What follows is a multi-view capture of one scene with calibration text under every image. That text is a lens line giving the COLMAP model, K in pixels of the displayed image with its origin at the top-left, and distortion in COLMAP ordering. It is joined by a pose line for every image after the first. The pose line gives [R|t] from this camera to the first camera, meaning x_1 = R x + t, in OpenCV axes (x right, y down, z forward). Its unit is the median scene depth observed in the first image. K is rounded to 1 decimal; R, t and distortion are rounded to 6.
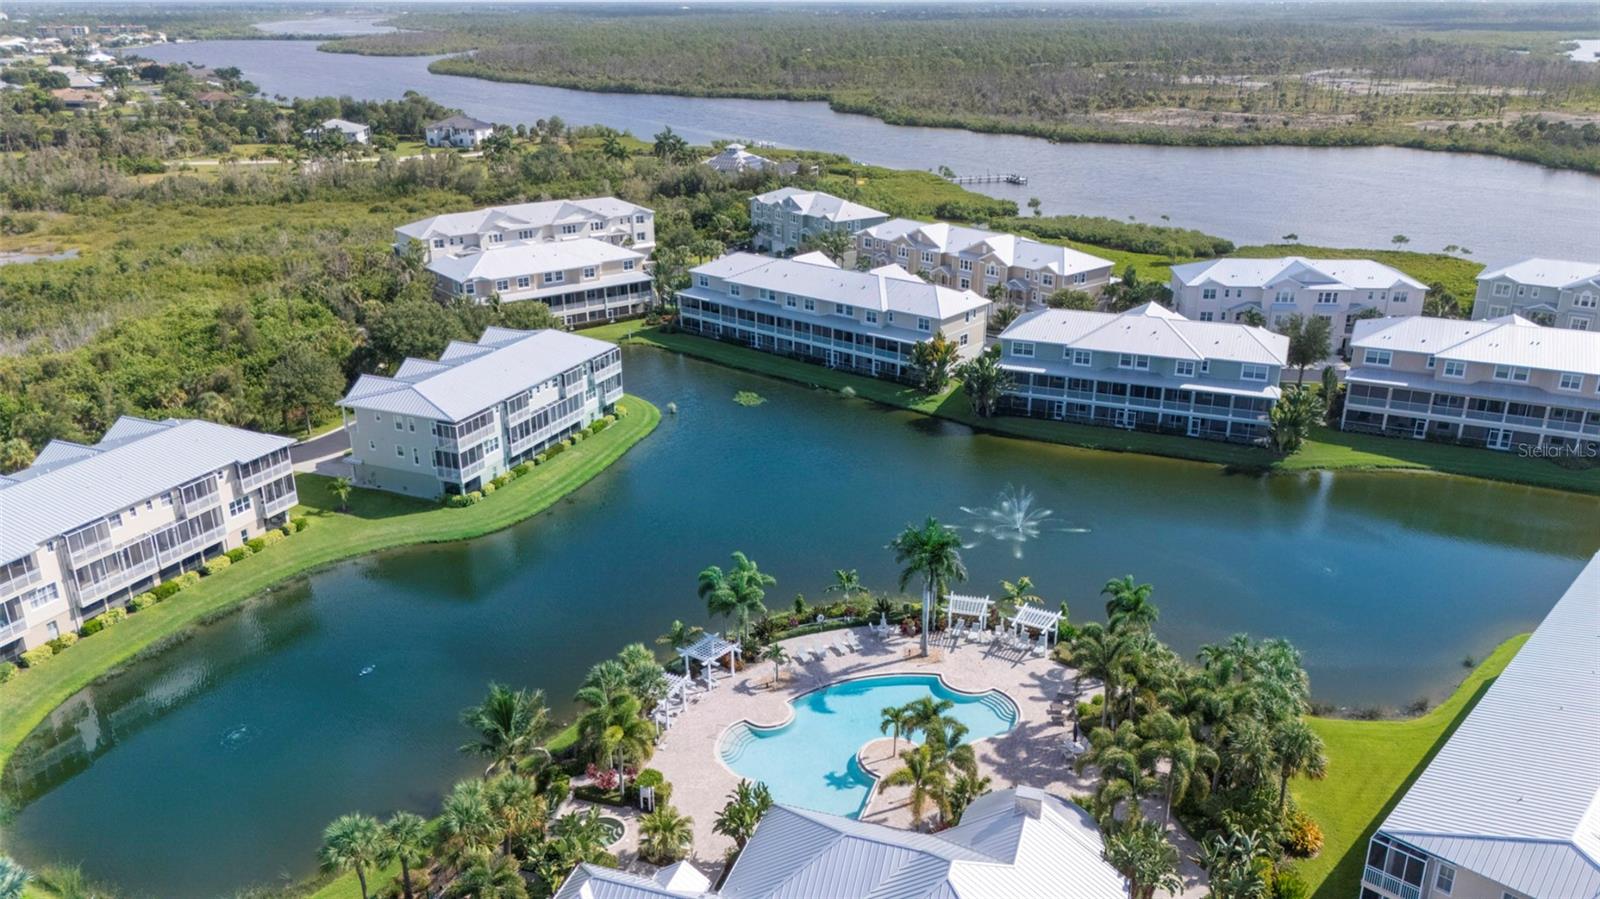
lens RADIAL K [[1179.1, 0, 800.0], [0, 1179.1, 449.5], [0, 0, 1]] dist [0.082965, -0.089509]
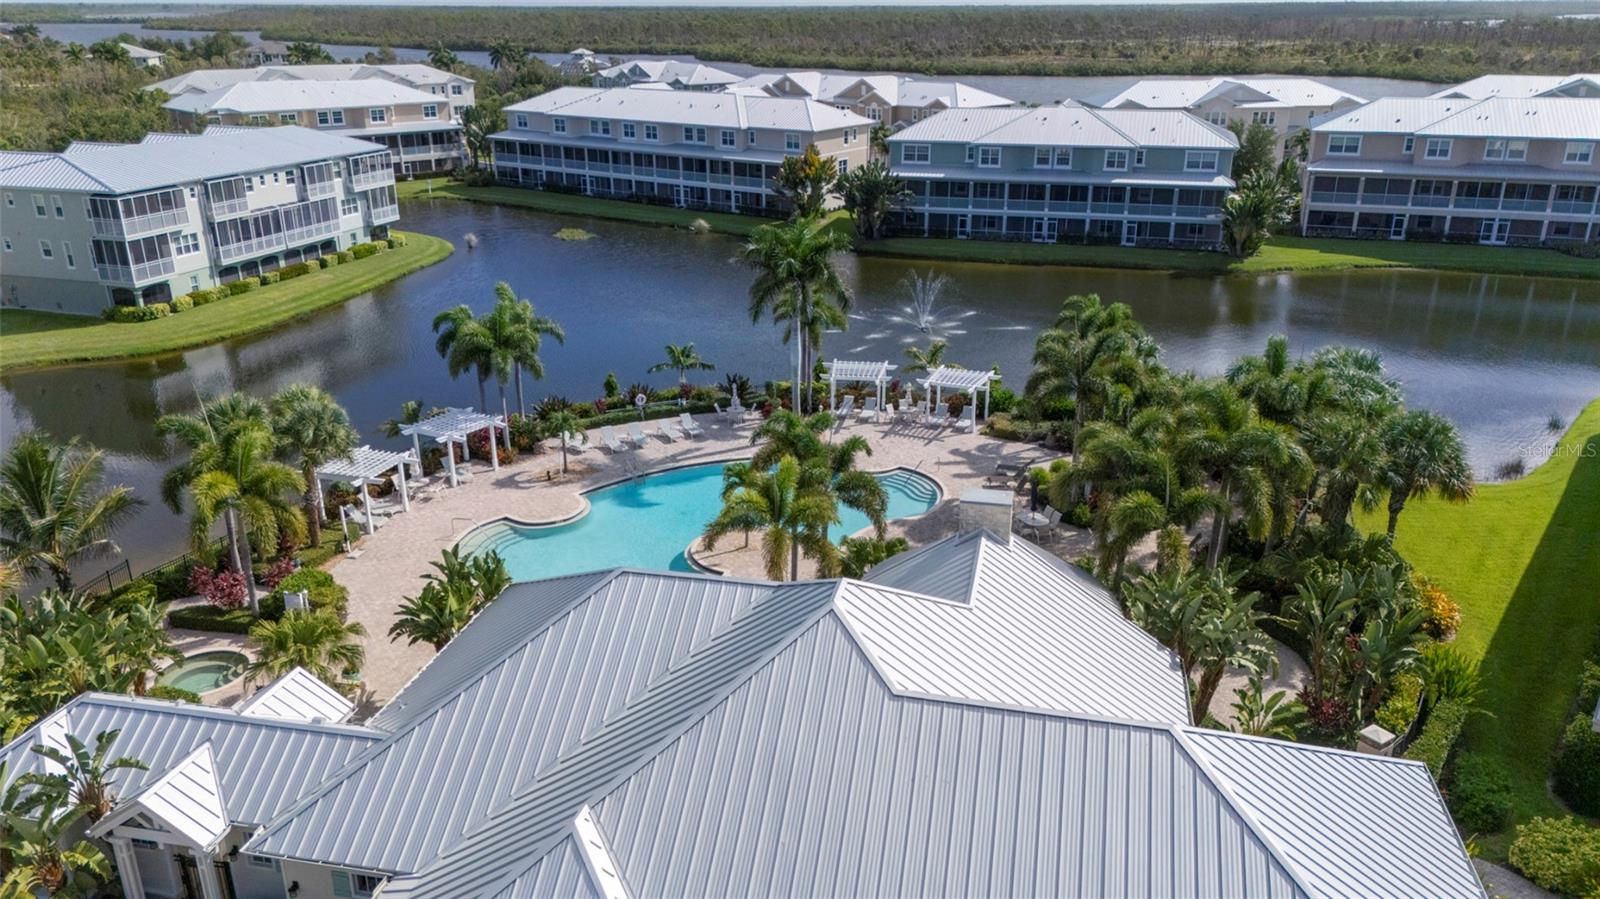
lens RADIAL K [[1179.1, 0, 800.0], [0, 1179.1, 449.5], [0, 0, 1]] dist [0.082965, -0.089509]
pose [[0.994803, -0.034228, 0.095890, 0.027767], [0.034800, 0.999385, -0.004296, 0.116532], [-0.095684, 0.007611, 0.995383, 0.215832]]
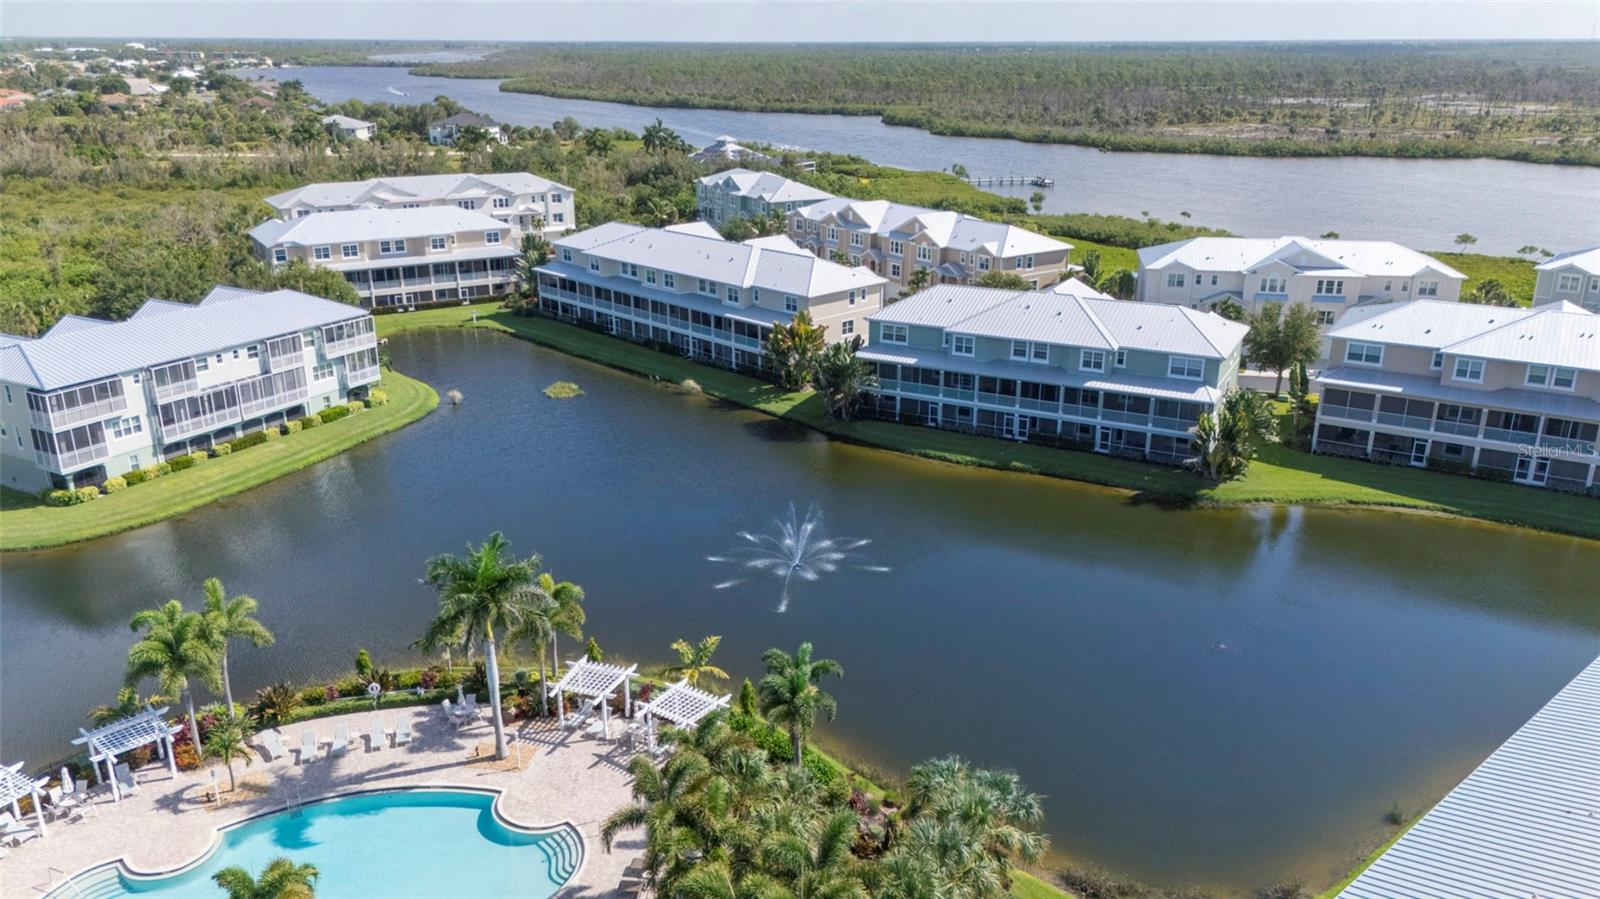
lens RADIAL K [[1179.1, 0, 800.0], [0, 1179.1, 449.5], [0, 0, 1]] dist [0.082965, -0.089509]
pose [[0.995774, 0.034809, -0.084986, 0.197361], [-0.037413, 0.998872, -0.029241, 0.014847], [0.083872, 0.032297, 0.995953, 0.239963]]
